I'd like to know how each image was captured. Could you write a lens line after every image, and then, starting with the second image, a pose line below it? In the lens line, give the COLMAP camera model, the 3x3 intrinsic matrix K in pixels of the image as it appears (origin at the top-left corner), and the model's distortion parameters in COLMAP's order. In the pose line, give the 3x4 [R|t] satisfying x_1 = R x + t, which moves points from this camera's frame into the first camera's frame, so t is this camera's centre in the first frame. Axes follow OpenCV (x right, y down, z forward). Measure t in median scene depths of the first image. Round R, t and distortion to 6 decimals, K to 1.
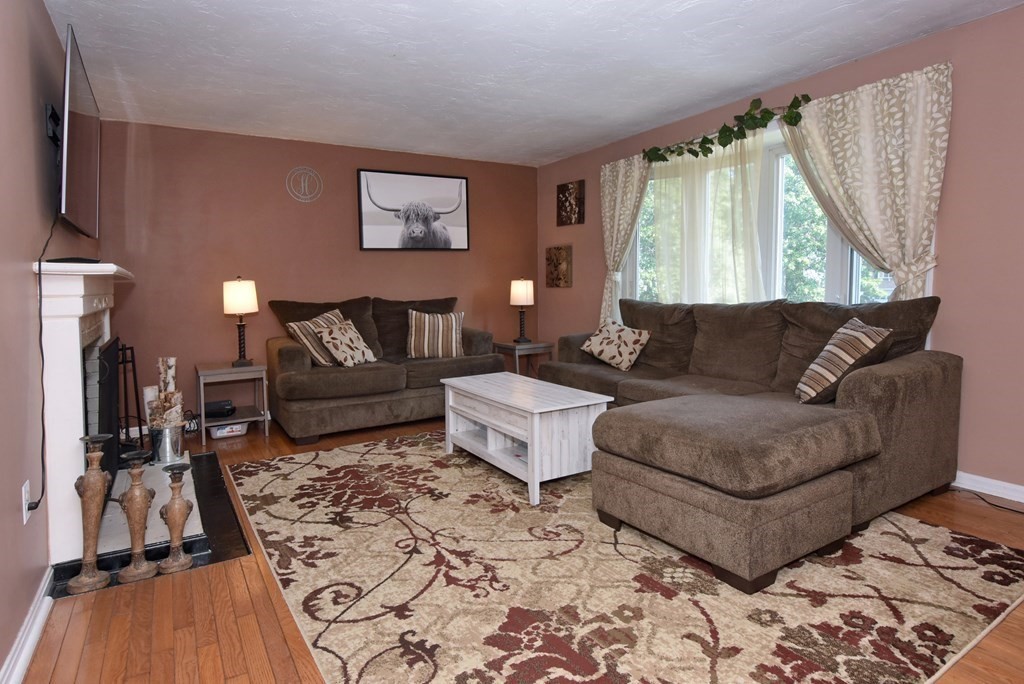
lens RADIAL K [[576.5, 0, 505.4], [0, 576.5, 291.8], [0, 0, 1]] dist [0.017132, 0.000395]
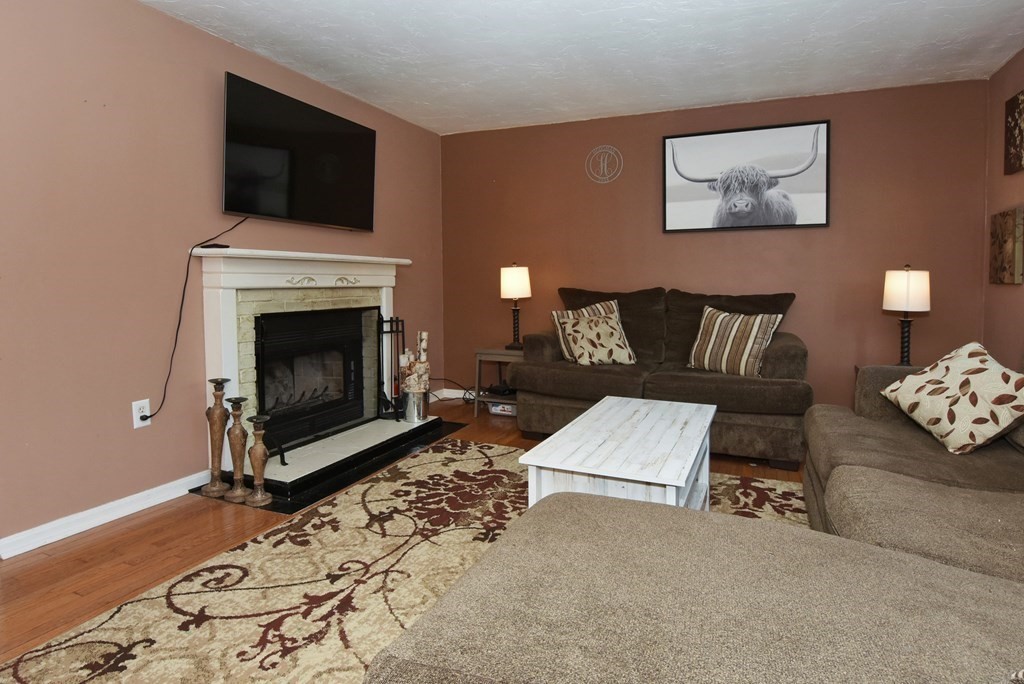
lens RADIAL K [[582.6, 0, 513.6], [0, 582.6, 278.1], [0, 0, 1]] dist [0.025692, -0.023957]
pose [[0.576702, 0.020548, -0.816696, 0.522527], [-0.027906, 0.999596, 0.005444, -0.005766], [0.816478, 0.019651, 0.577043, 0.529463]]
